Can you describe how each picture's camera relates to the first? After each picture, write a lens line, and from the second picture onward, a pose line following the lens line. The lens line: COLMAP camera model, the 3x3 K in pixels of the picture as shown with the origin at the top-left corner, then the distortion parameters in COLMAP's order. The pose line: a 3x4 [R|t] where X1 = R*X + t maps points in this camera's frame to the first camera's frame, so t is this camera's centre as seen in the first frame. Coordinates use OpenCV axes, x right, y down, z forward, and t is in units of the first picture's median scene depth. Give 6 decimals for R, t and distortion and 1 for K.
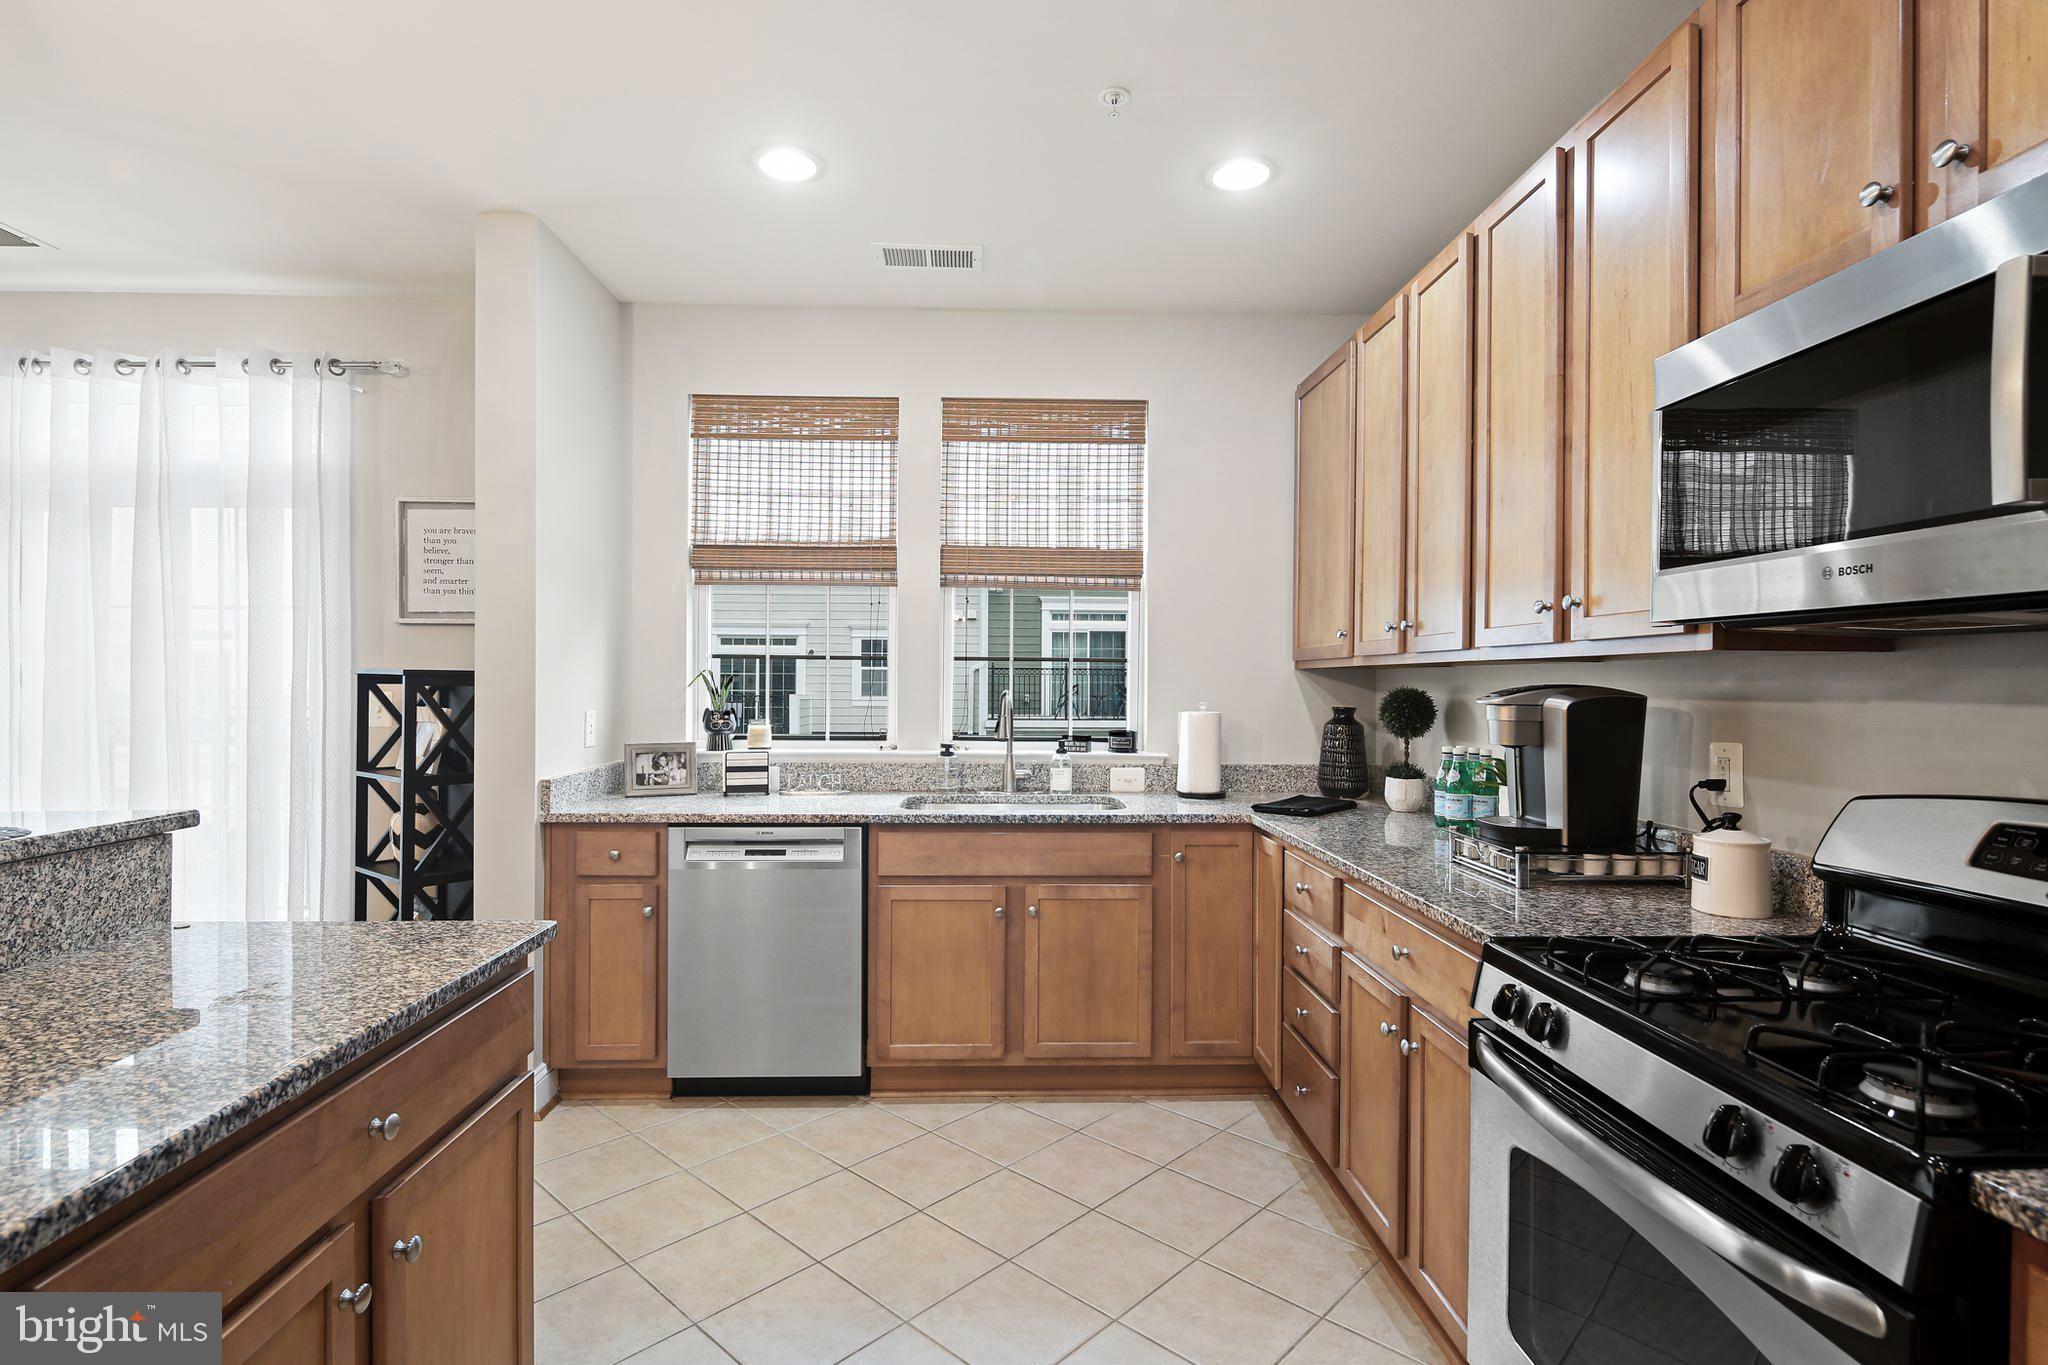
lens RADIAL K [[1028.6, 0, 1024.0], [0, 1028.6, 682.5], [0, 0, 1]] dist [0.000954, 0.000061]
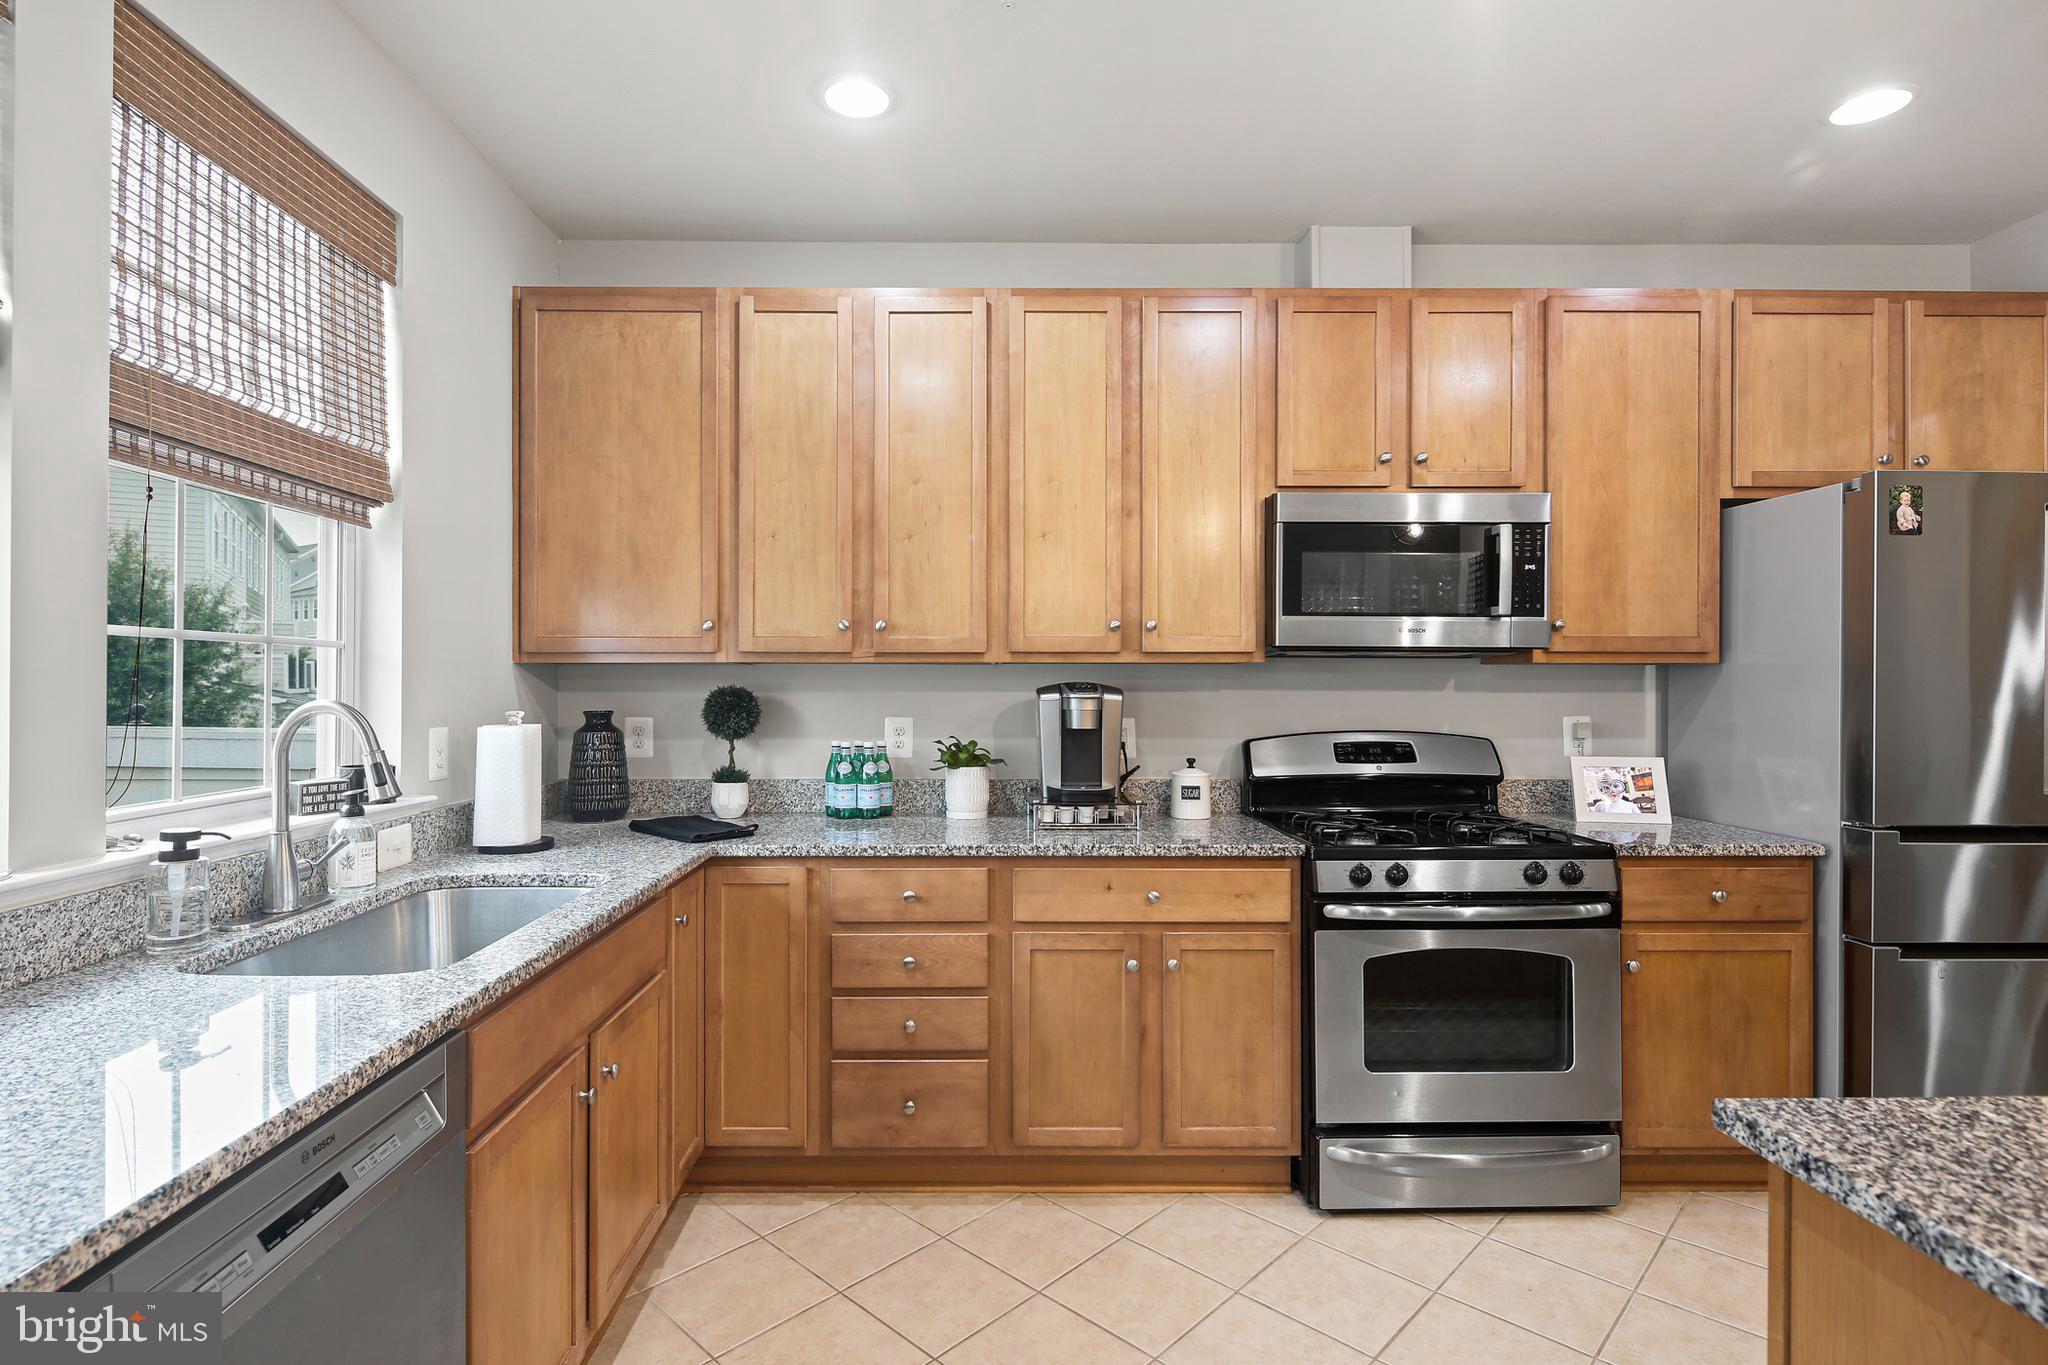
lens RADIAL K [[987.6, 0, 1027.8], [0, 987.6, 682.2], [0, 0, 1]] dist [0.002025, -0.000395]
pose [[0.015549, -0.008310, 0.999845, -0.591218], [0.001806, 0.999964, 0.008283, -0.006777], [-0.999877, 0.001677, 0.015564, 0.797532]]
